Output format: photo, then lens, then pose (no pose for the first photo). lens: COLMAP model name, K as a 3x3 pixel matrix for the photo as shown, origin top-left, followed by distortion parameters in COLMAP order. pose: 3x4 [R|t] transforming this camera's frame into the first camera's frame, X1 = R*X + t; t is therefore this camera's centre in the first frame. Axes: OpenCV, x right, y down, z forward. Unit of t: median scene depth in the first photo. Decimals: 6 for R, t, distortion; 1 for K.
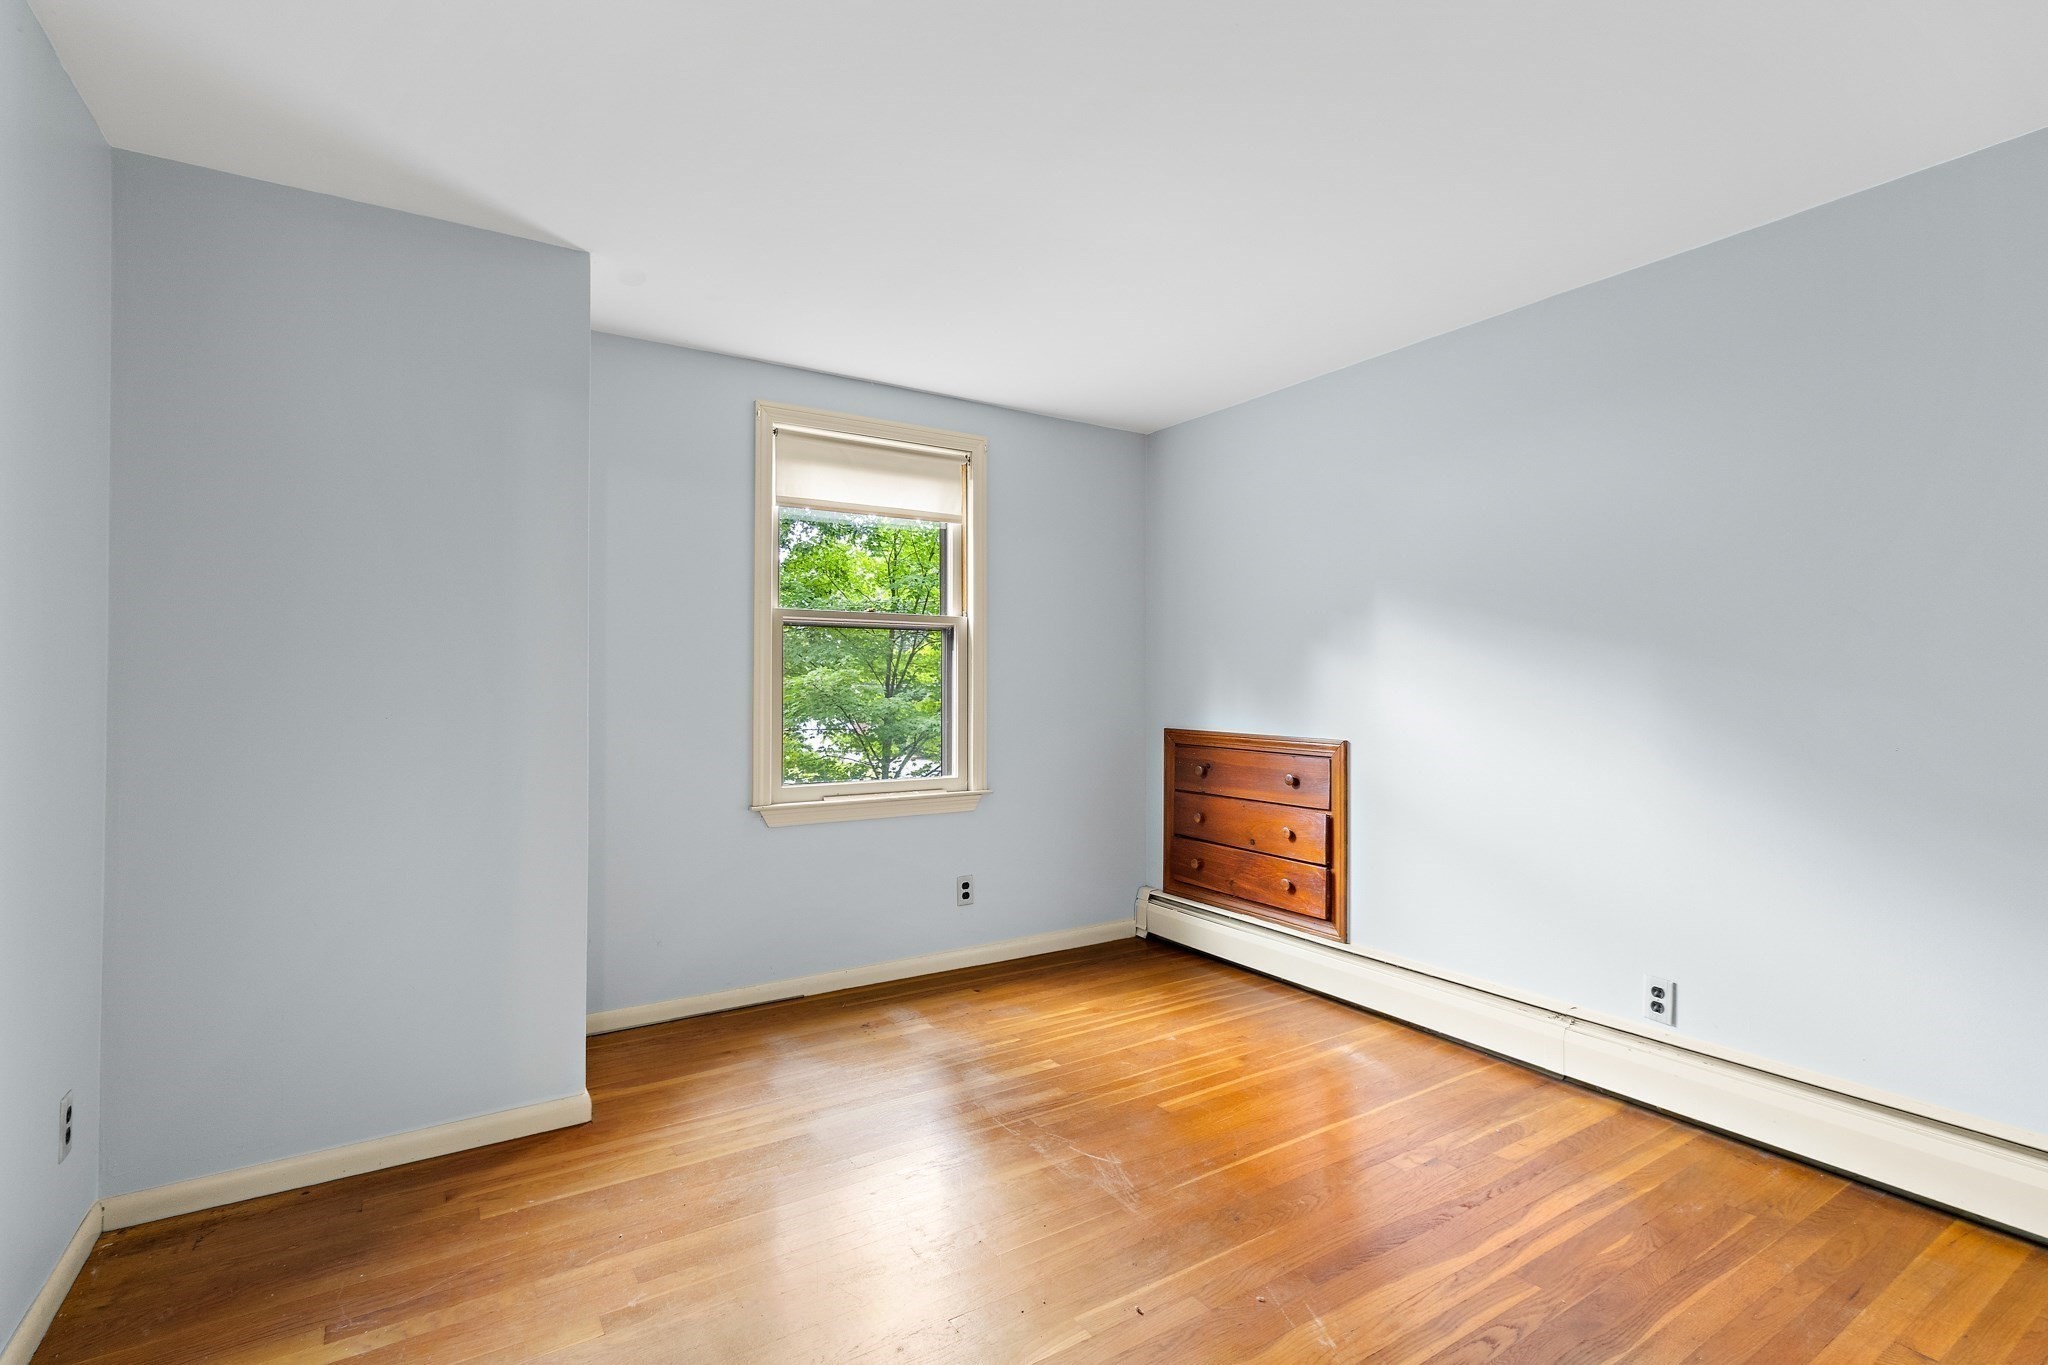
lens RADIAL K [[949.2, 0, 1024.8], [0, 949.2, 677.5], [0, 0, 1]] dist [0.001339, 0.000228]
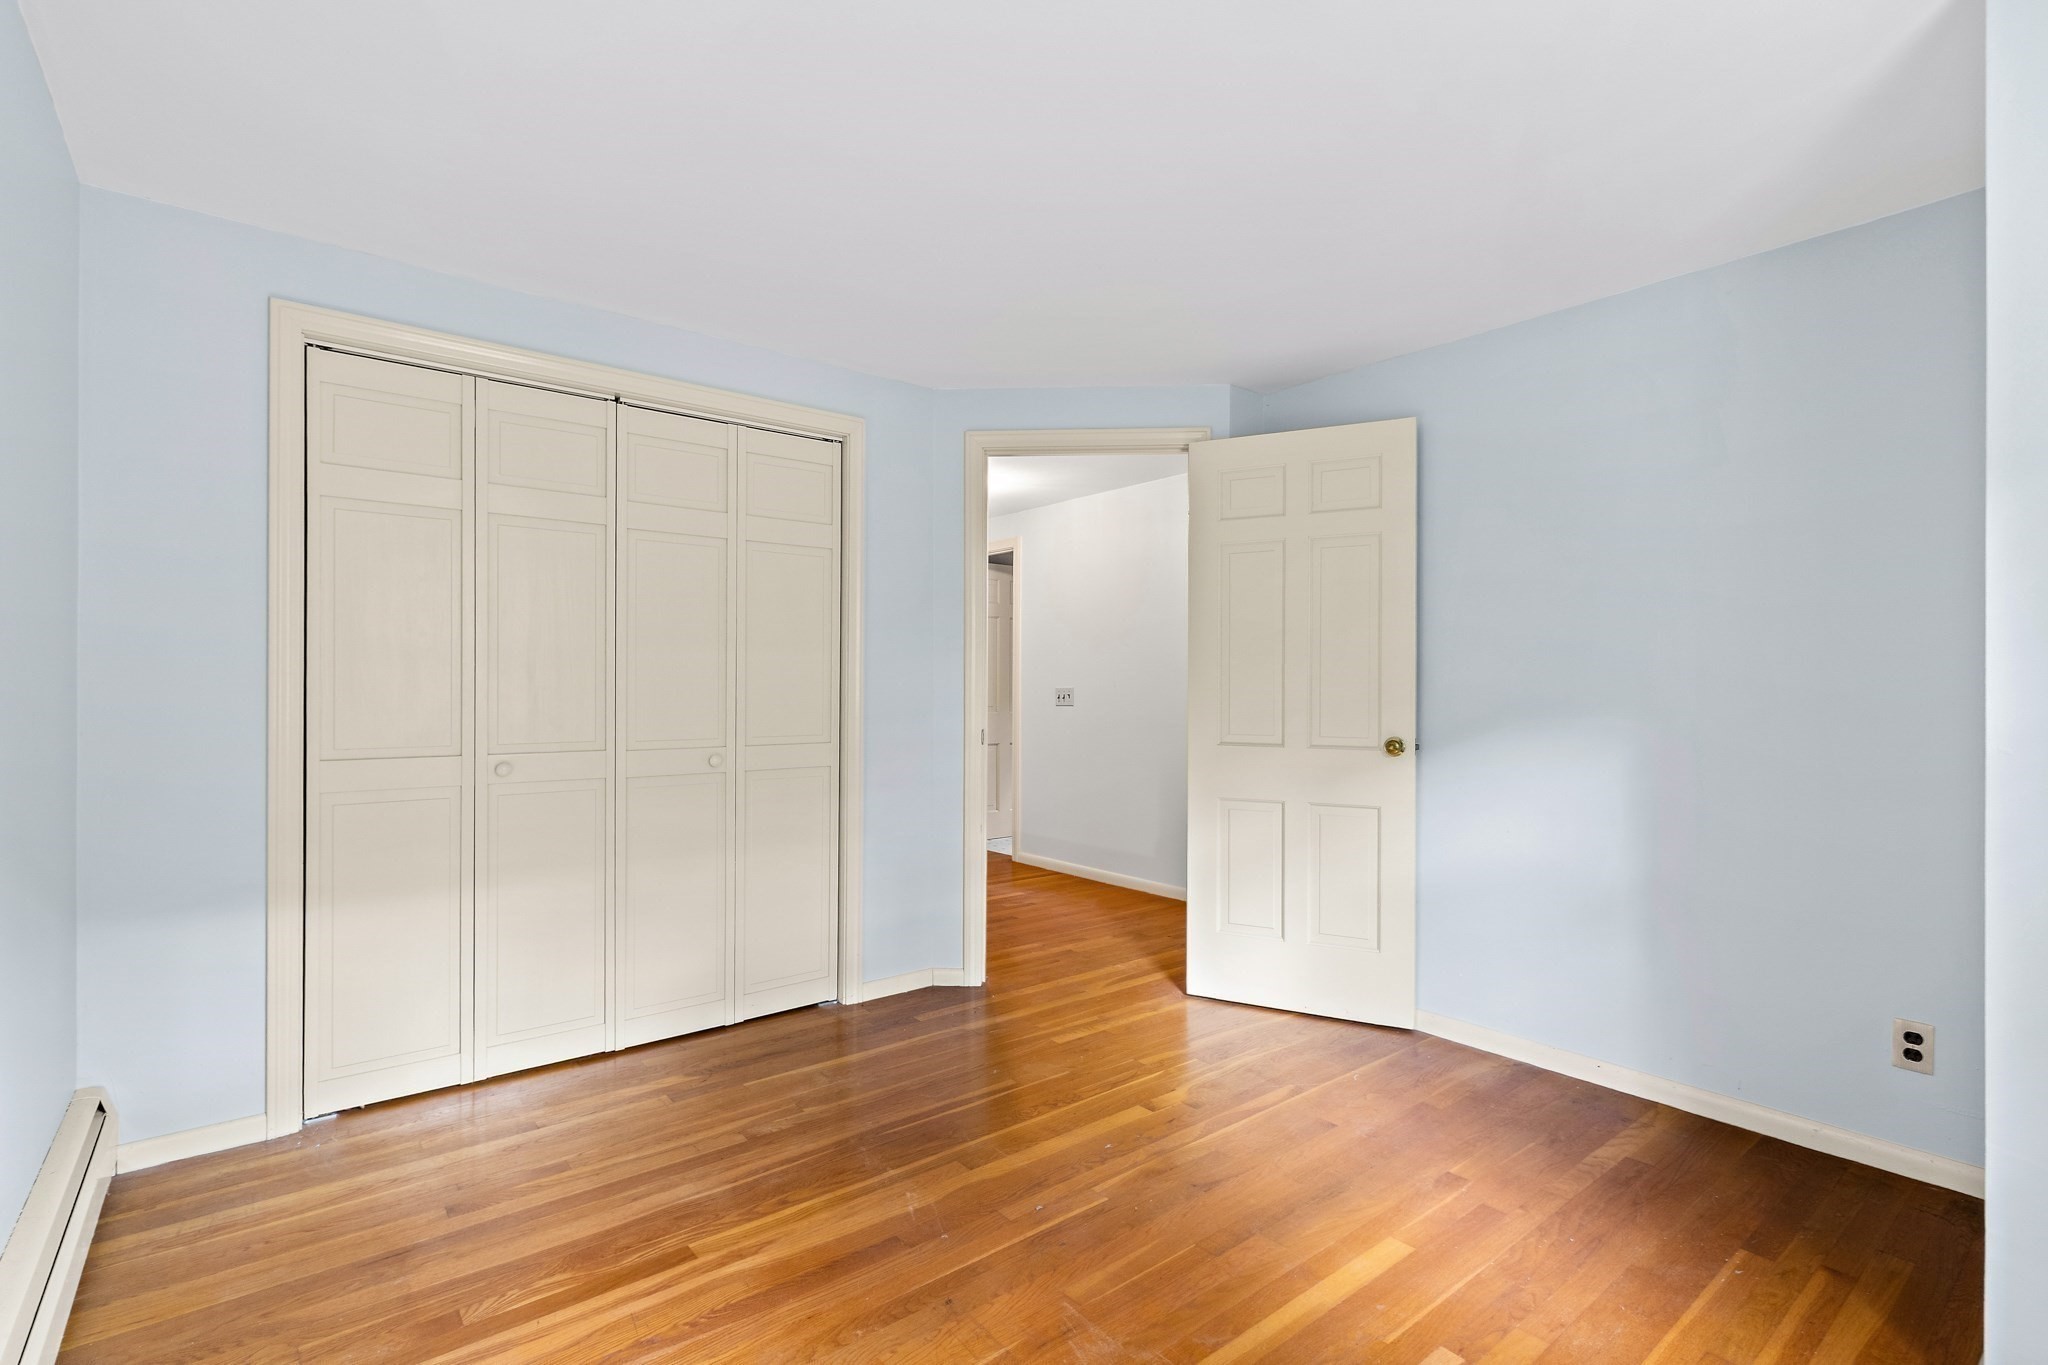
lens RADIAL K [[949.2, 0, 1024.8], [0, 949.2, 677.5], [0, 0, 1]] dist [0.001339, 0.000228]
pose [[-0.995221, -0.003311, -0.097594, 0.262724], [-0.001972, 0.999903, -0.013809, 0.009446], [0.097630, -0.013550, -0.995130, 2.075852]]
